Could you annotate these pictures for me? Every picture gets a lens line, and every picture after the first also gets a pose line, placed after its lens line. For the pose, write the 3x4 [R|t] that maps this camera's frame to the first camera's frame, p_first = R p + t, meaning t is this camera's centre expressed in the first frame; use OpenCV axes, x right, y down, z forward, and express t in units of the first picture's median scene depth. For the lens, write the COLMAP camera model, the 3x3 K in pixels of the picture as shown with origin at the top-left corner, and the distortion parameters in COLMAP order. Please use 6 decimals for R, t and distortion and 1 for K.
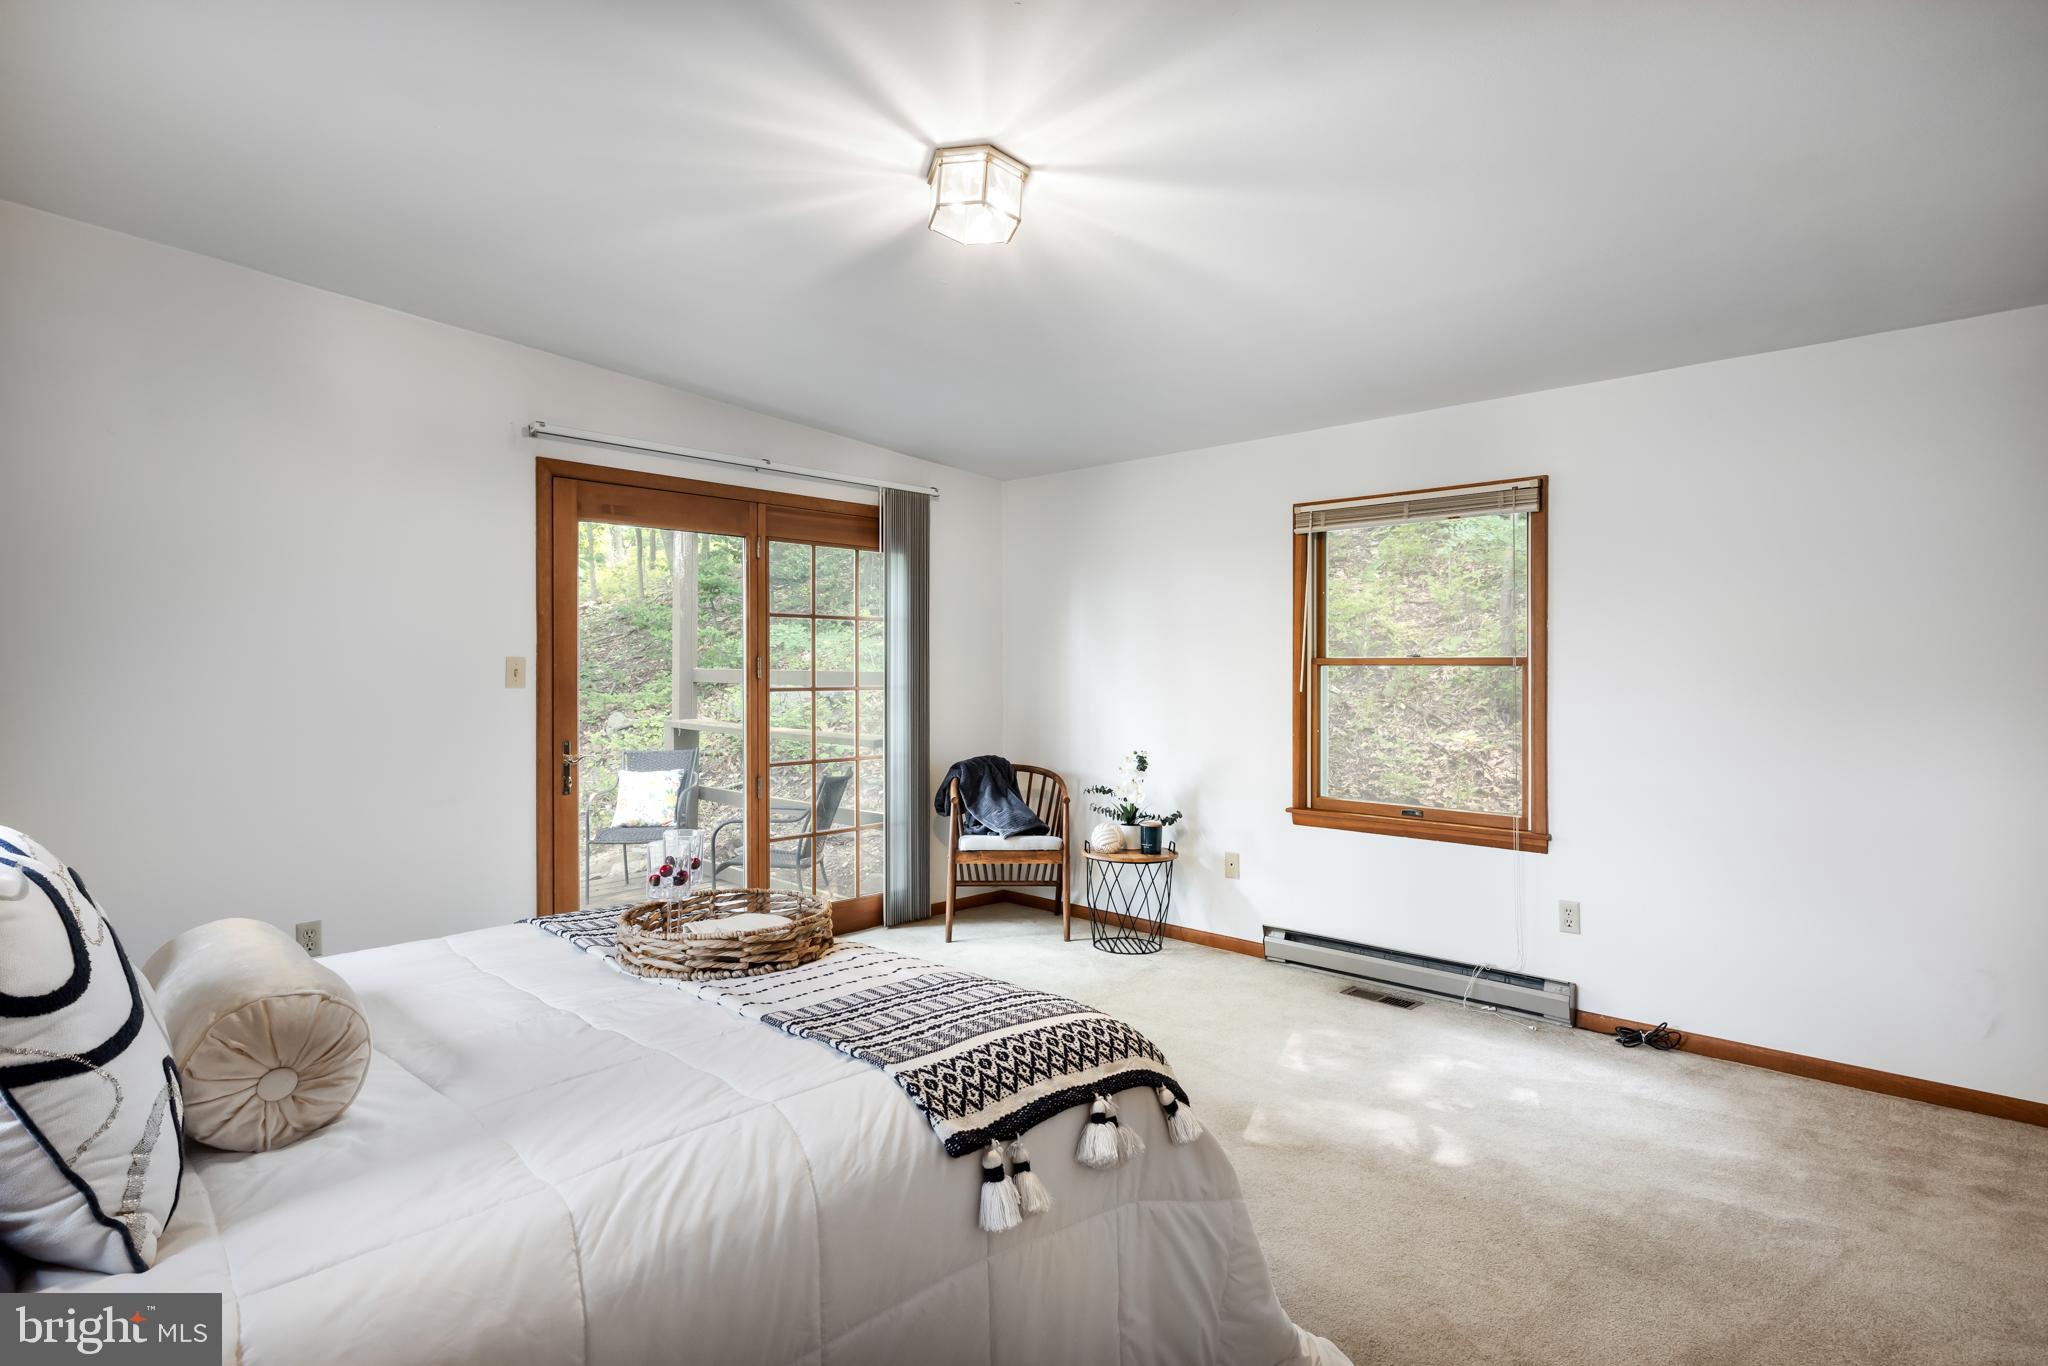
lens RADIAL K [[1083.6, 0, 1024.0], [0, 1083.6, 683.0], [0, 0, 1]] dist [0.001599, 0.000231]
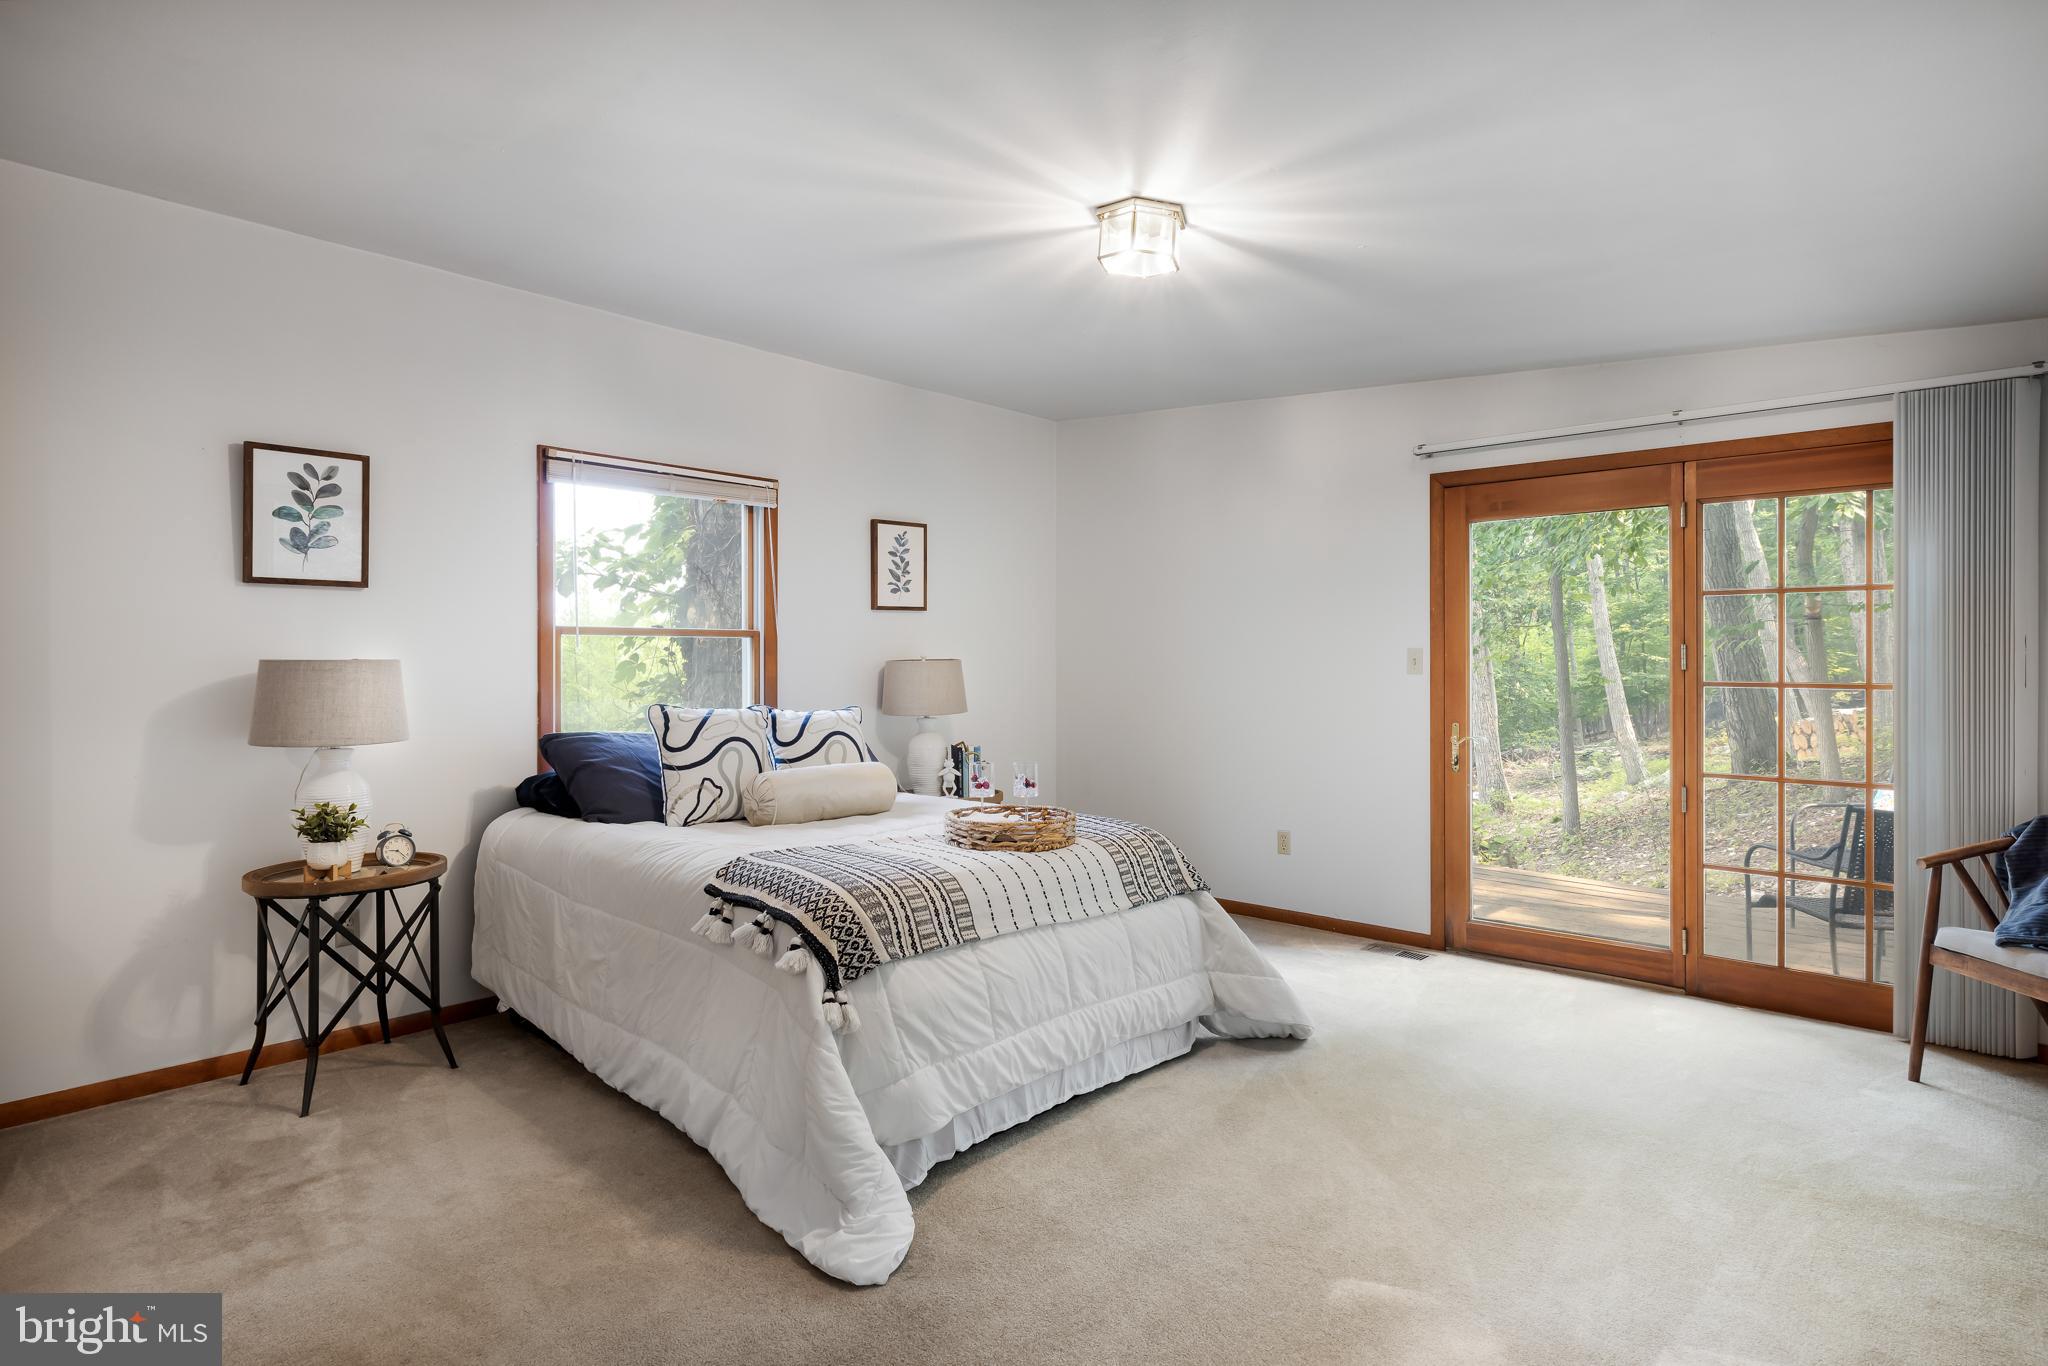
lens RADIAL K [[1028.8, 0, 1024.0], [0, 1028.8, 683.0], [0, 0, 1]] dist [-0.011187, -0.000108]
pose [[0.031054, 0.018116, -0.999354, 0.344308], [-0.014263, 0.999742, 0.017679, 0.000165], [0.999416, 0.013705, 0.031305, 0.289881]]
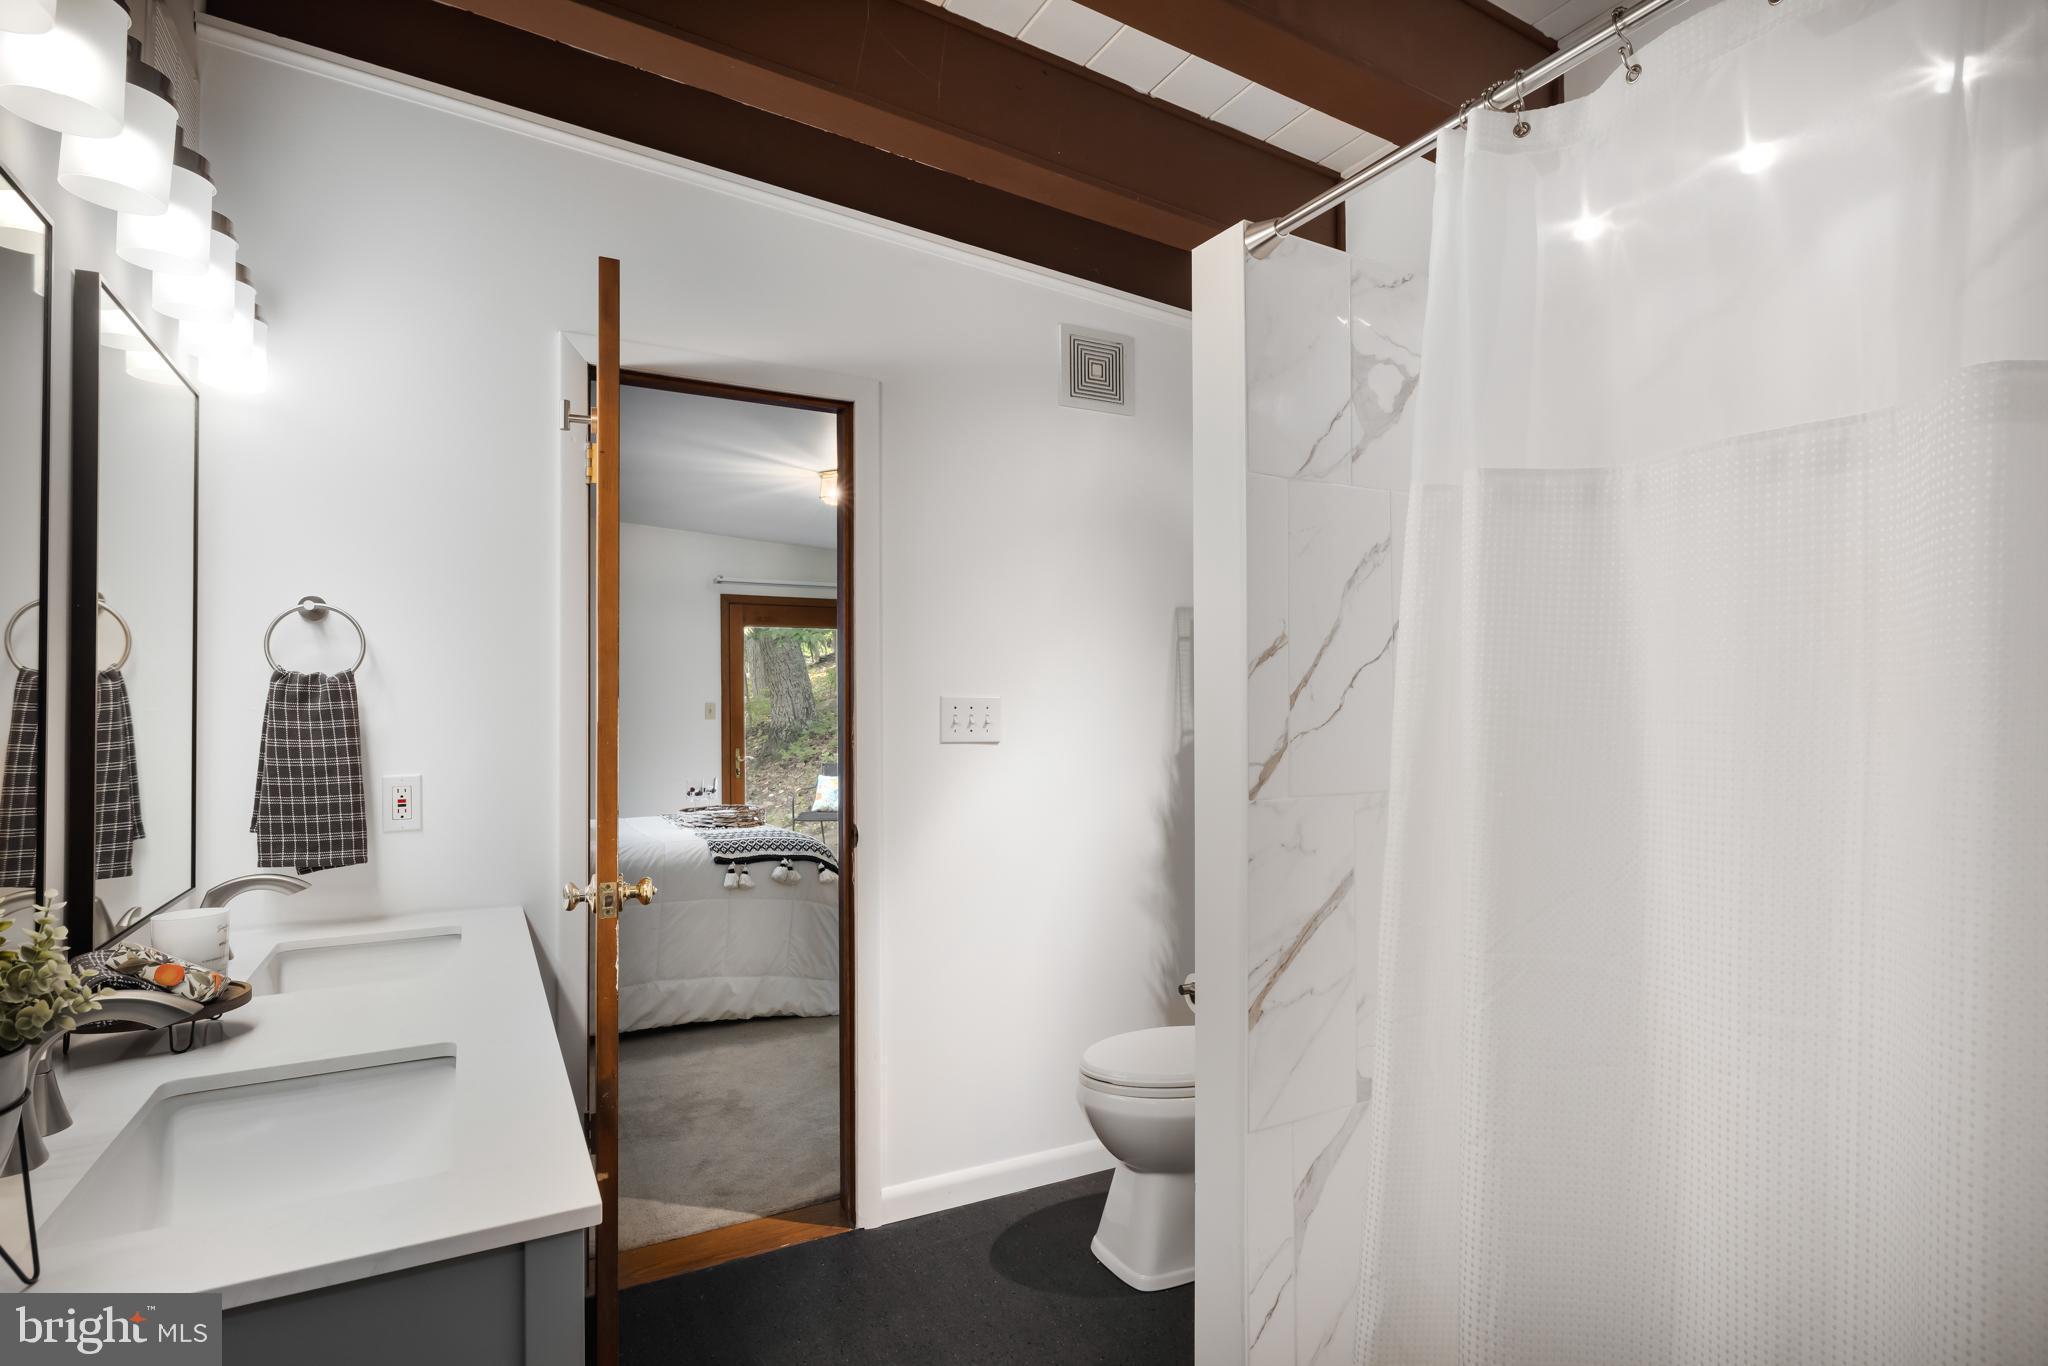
lens RADIAL K [[1082.6, 0, 1036.9], [0, 1082.6, 705.0], [0, 0, 1]] dist [-0.000952, 0.000154]
pose [[0.957634, -0.004858, -0.287948, 0.322956], [0.002029, 0.999947, -0.010122, -0.000047], [0.287982, 0.009109, 0.957592, -0.329957]]
